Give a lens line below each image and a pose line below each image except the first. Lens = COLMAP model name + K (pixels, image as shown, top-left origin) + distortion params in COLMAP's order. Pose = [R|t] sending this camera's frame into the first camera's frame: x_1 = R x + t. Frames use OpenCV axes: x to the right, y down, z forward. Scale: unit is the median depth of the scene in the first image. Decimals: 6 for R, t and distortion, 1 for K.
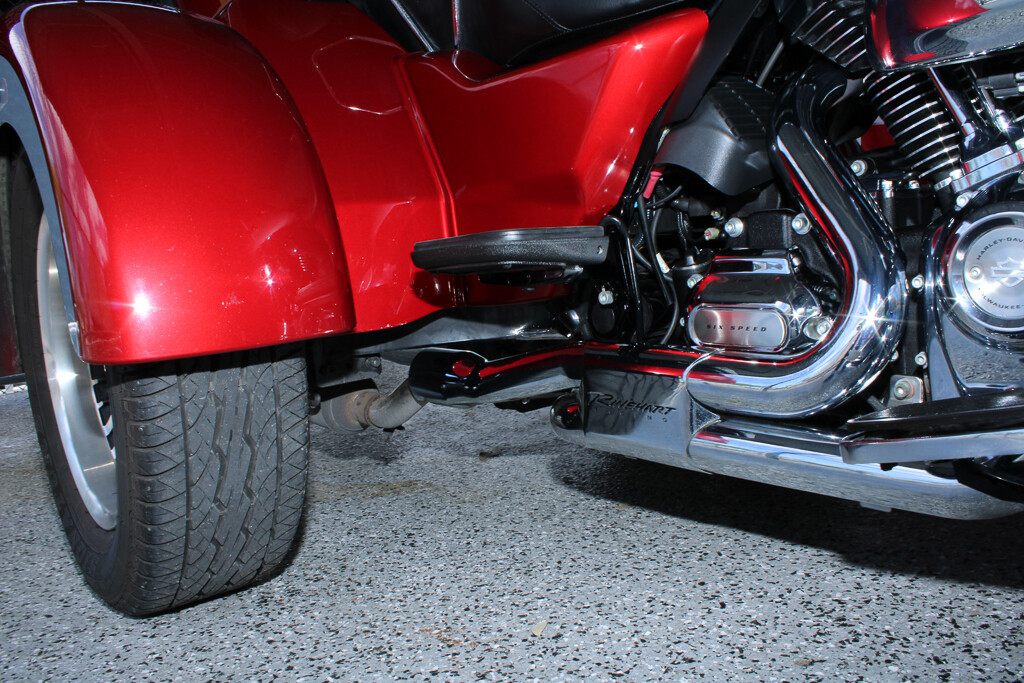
lens RADIAL K [[835.3, 0, 514.5], [0, 835.3, 337.8], [0, 0, 1]] dist [-0.147521, 0.111940]
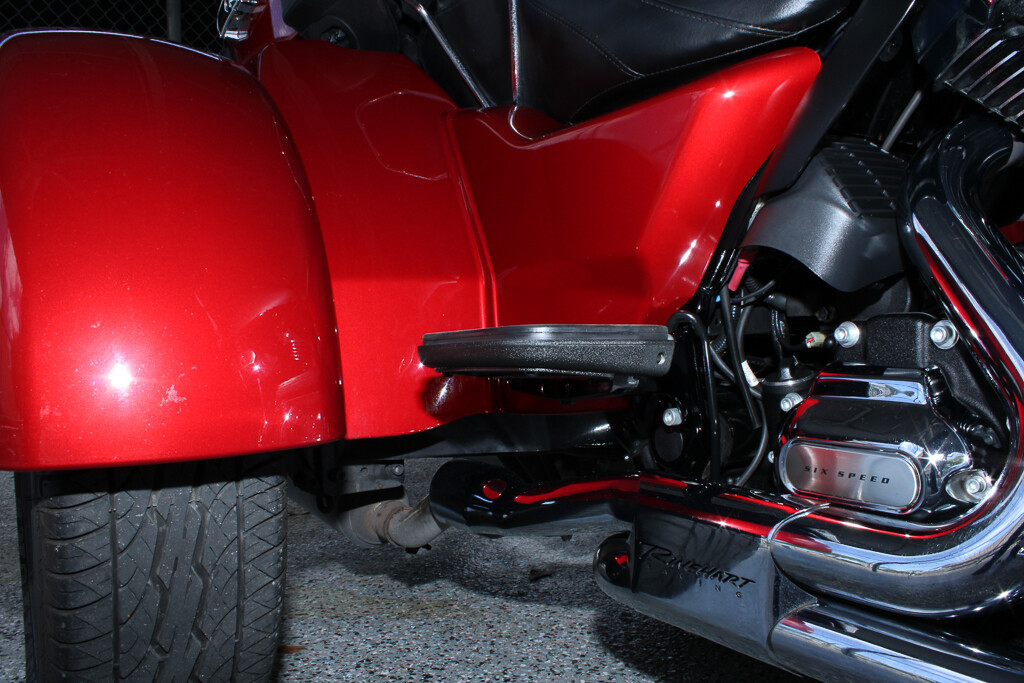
lens RADIAL K [[835.3, 0, 513.6], [0, 835.3, 348.6], [0, 0, 1]] dist [-0.147521, 0.111940]
pose [[0.992272, 0.053584, -0.111916, 0.050111], [-0.063142, 0.994490, -0.083687, -0.040025], [0.106815, 0.090107, 0.990187, 0.235505]]
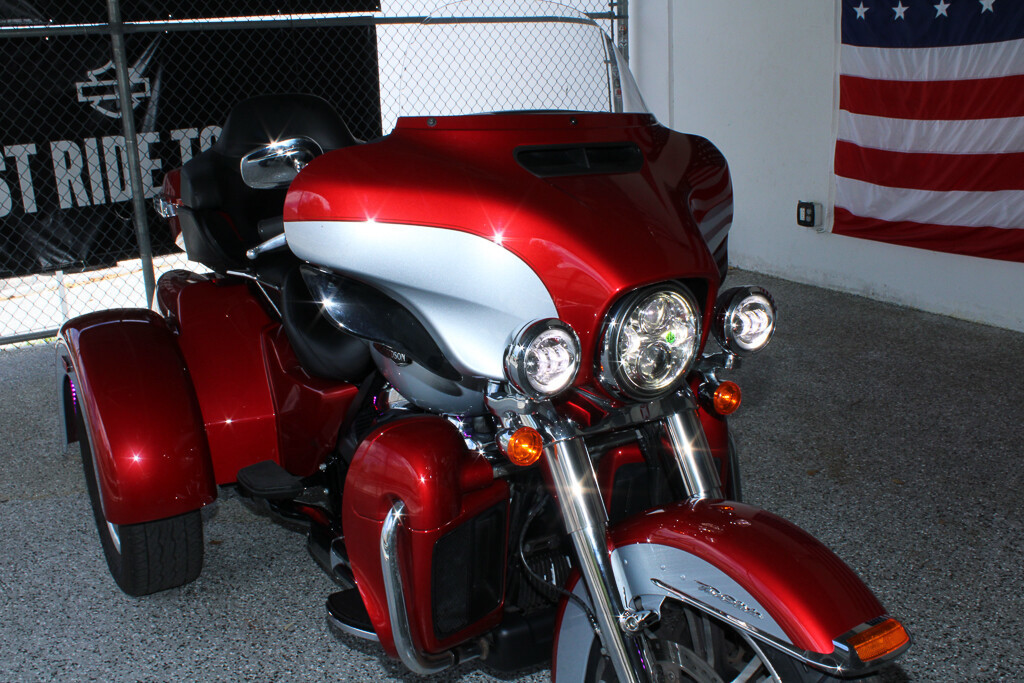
lens RADIAL K [[1044.5, 0, 517.2], [0, 1044.5, 342.6], [0, 0, 1]] dist [-0.054357, 0.000000]
pose [[0.987147, 0.092522, -0.130307, 1.006991], [-0.066309, 0.978996, 0.192793, -1.083298], [0.145408, -0.181674, 0.972549, -1.695038]]
